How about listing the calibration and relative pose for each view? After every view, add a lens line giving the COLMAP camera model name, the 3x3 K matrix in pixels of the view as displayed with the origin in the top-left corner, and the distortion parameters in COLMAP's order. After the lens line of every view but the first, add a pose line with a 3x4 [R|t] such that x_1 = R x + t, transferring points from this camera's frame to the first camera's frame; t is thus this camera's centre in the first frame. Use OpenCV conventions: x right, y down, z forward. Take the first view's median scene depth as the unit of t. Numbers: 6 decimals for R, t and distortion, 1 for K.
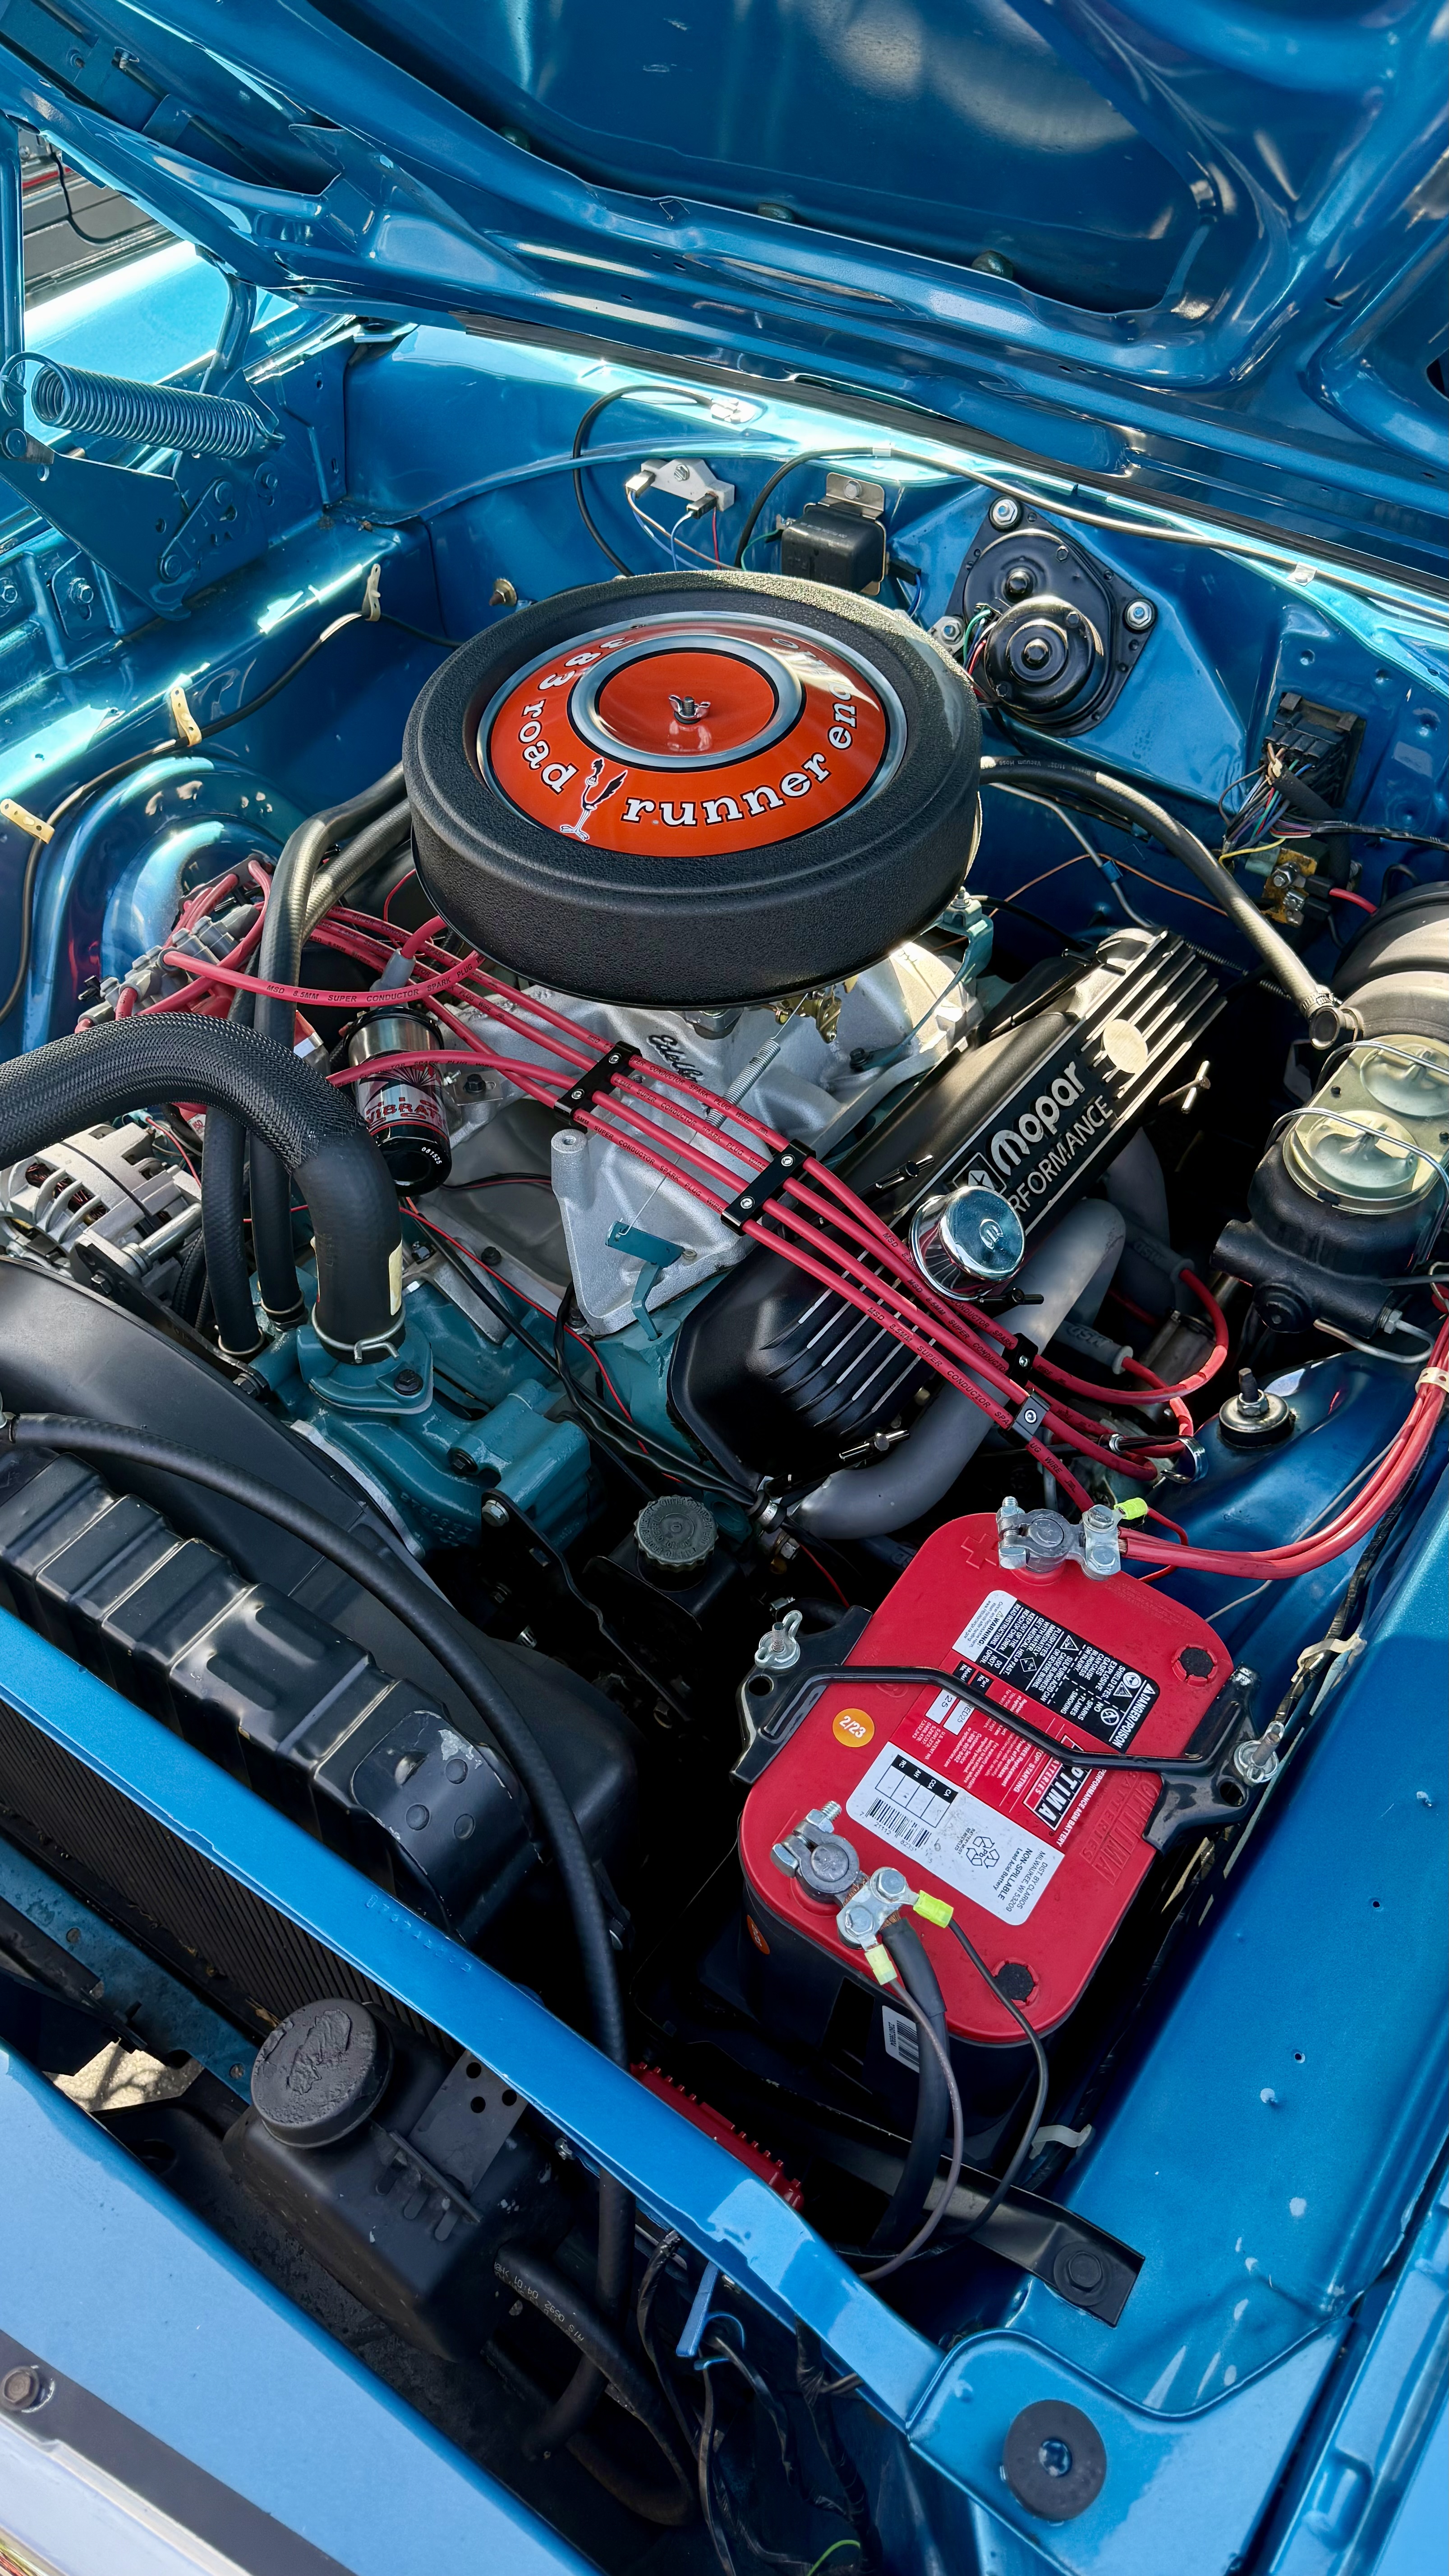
lens RADIAL K [[1867.7, 0, 724.5], [0, 1867.7, 1288.0], [0, 0, 1]] dist [0.002820, 0.001145]
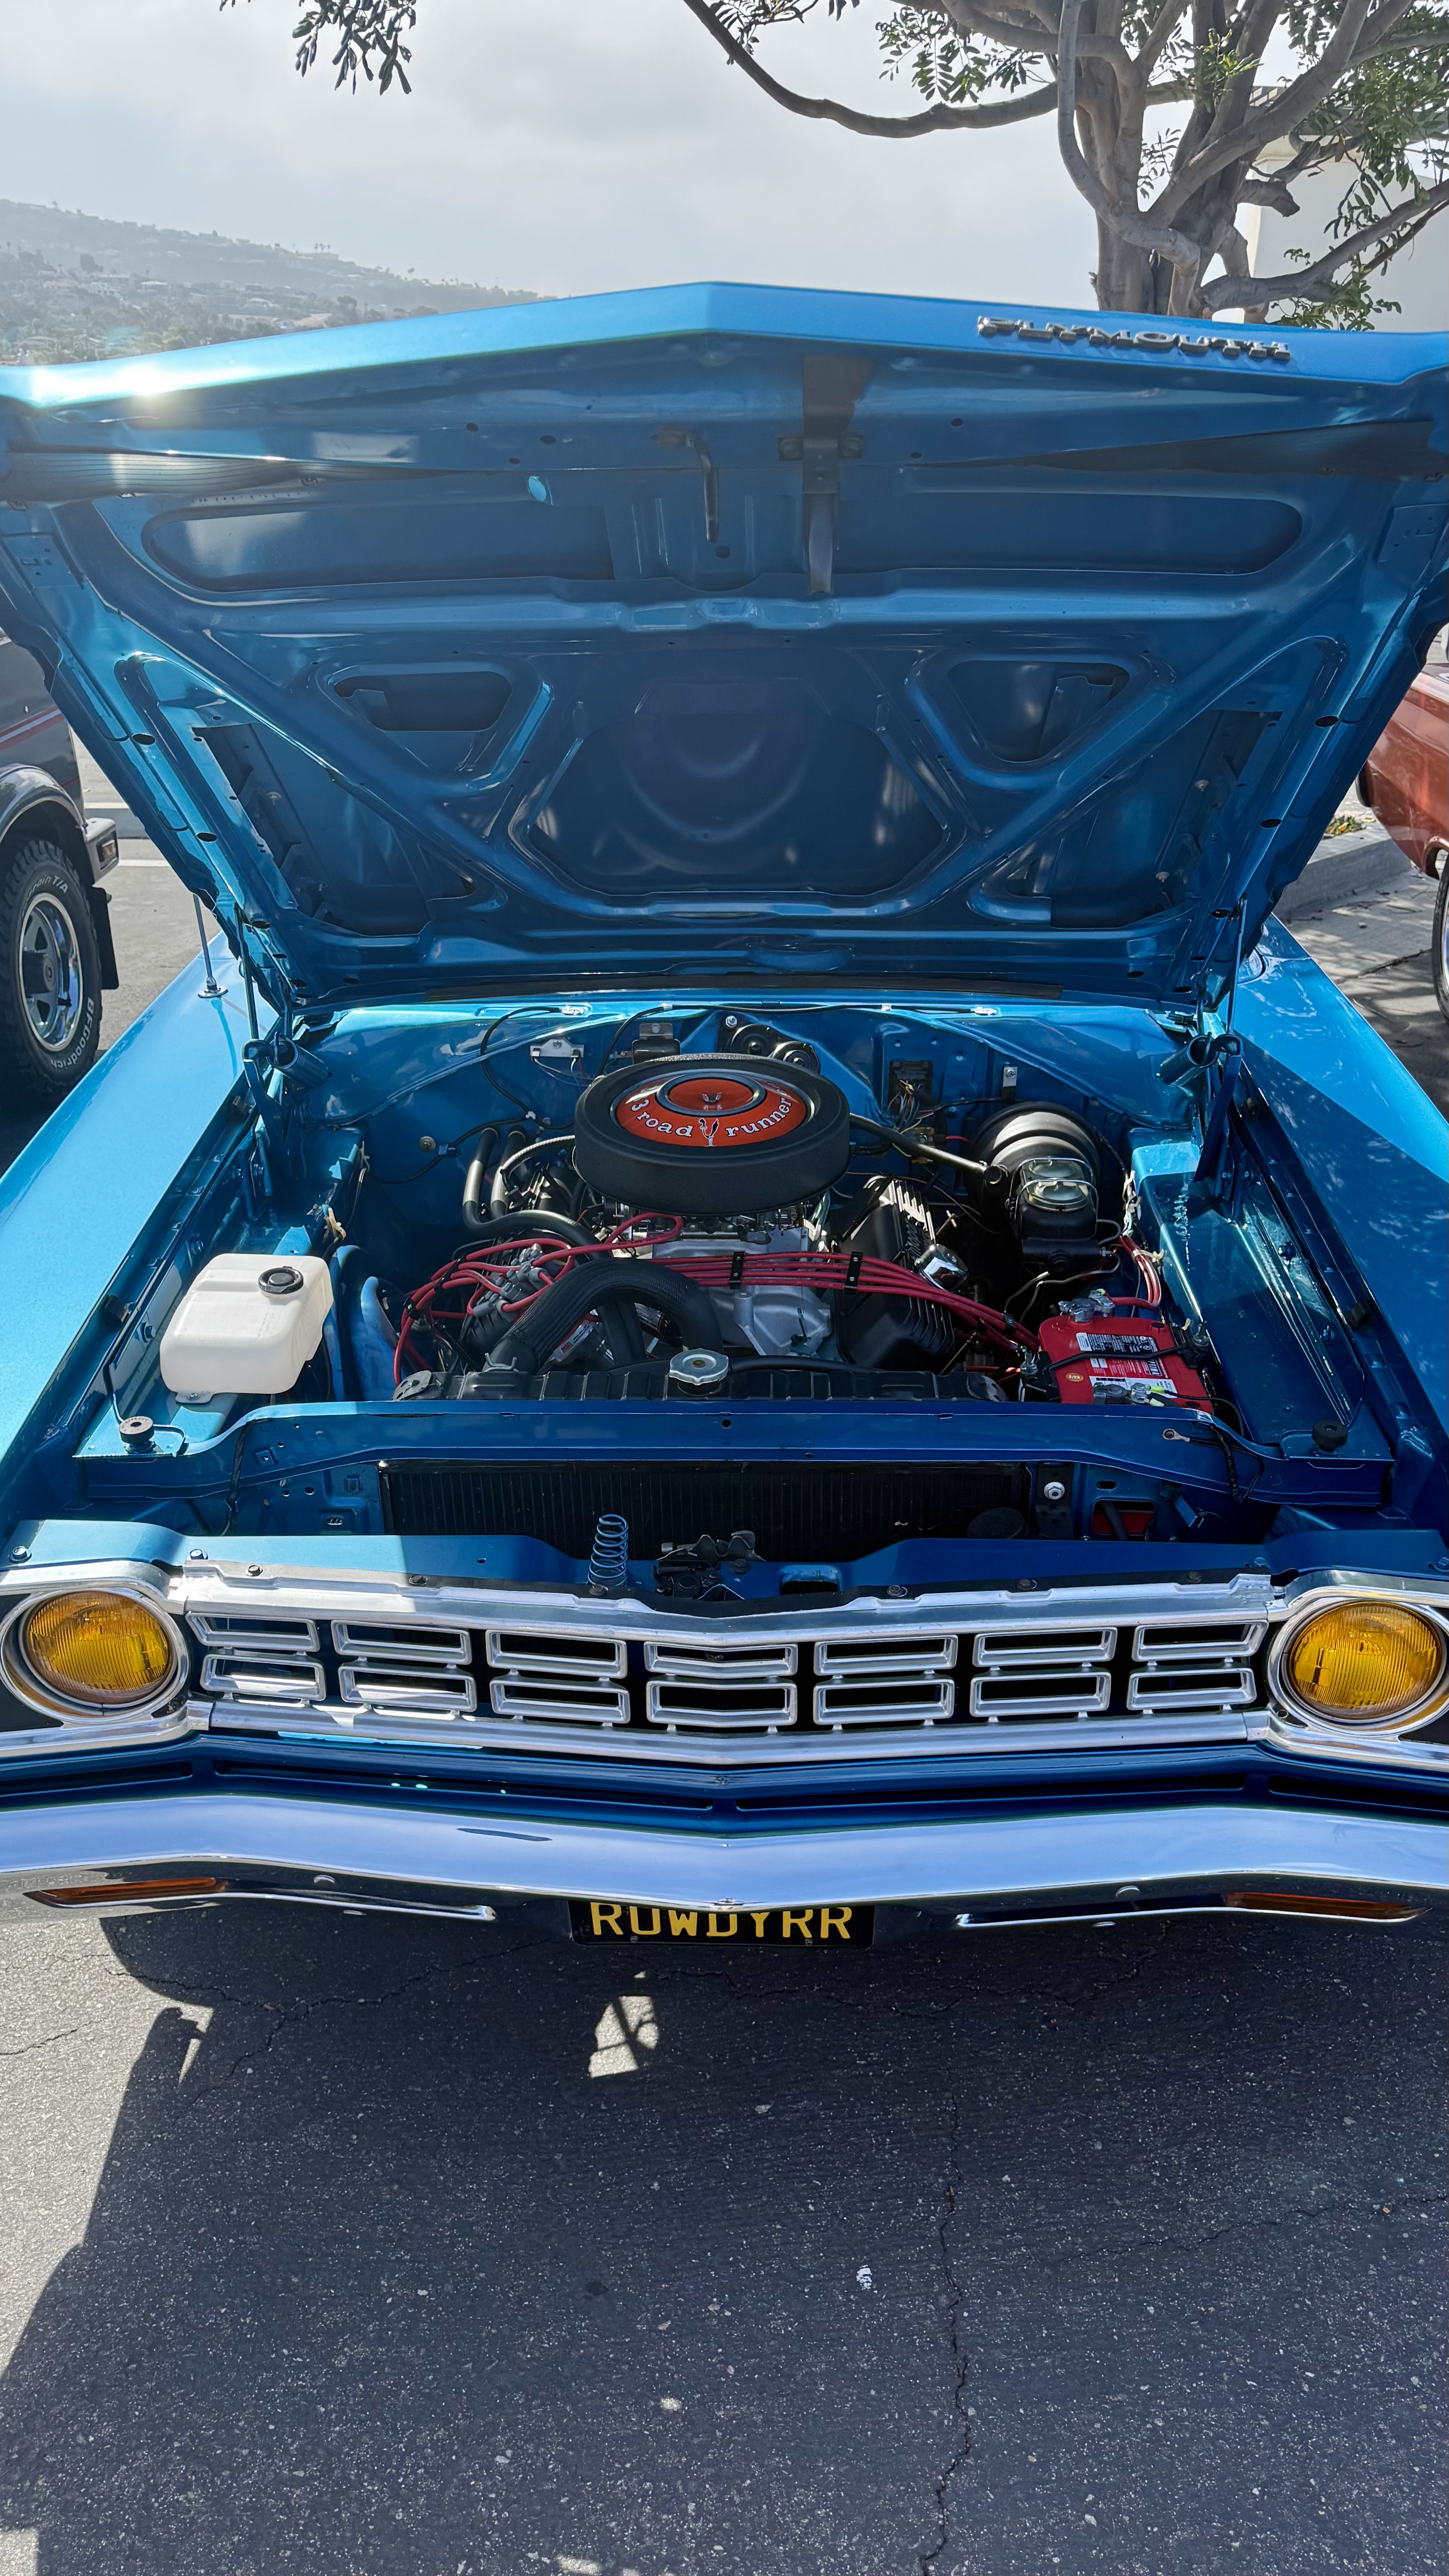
lens RADIAL K [[1868.0, 0, 724.5], [0, 1868.0, 1288.0], [0, 0, 1]] dist [0.002820, 0.001145]
pose [[0.822309, -0.244061, 0.514045, -1.048363], [0.423153, 0.866246, -0.265630, 0.406032], [-0.380460, 0.435949, 0.815597, -0.581728]]
